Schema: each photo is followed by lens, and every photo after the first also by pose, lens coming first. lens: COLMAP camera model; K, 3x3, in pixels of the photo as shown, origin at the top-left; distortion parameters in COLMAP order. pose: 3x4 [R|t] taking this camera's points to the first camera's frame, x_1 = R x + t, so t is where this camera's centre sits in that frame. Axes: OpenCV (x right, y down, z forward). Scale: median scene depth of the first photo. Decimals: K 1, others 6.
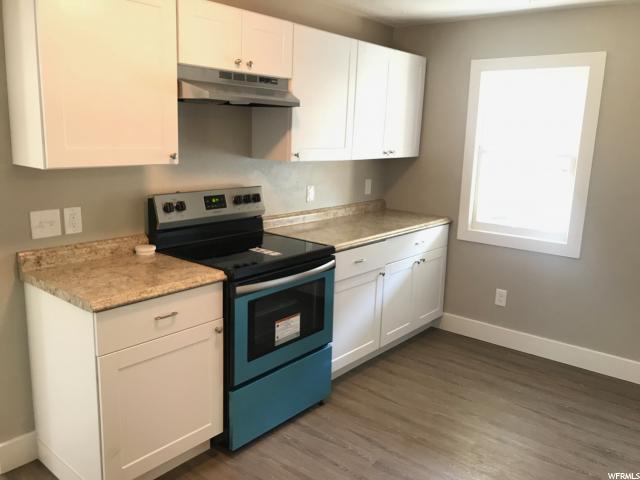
lens RADIAL K [[533.0, 0, 320.0], [0, 533.0, 240.0], [0, 0, 1]] dist [0.062797, -0.091315]
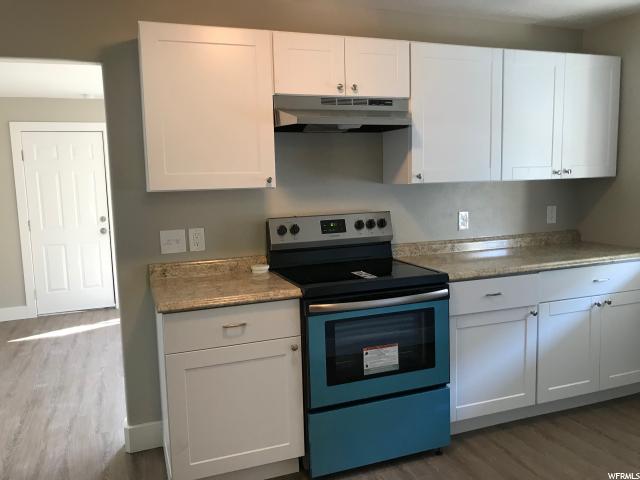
lens RADIAL K [[533.0, 0, 320.0], [0, 533.0, 240.0], [0, 0, 1]] dist [0.062797, -0.091315]
pose [[0.868713, 0.000616, -0.495315, 0.301331], [-0.044886, 0.995982, -0.077487, 0.036873], [0.493277, 0.089547, 0.865251, 0.119406]]
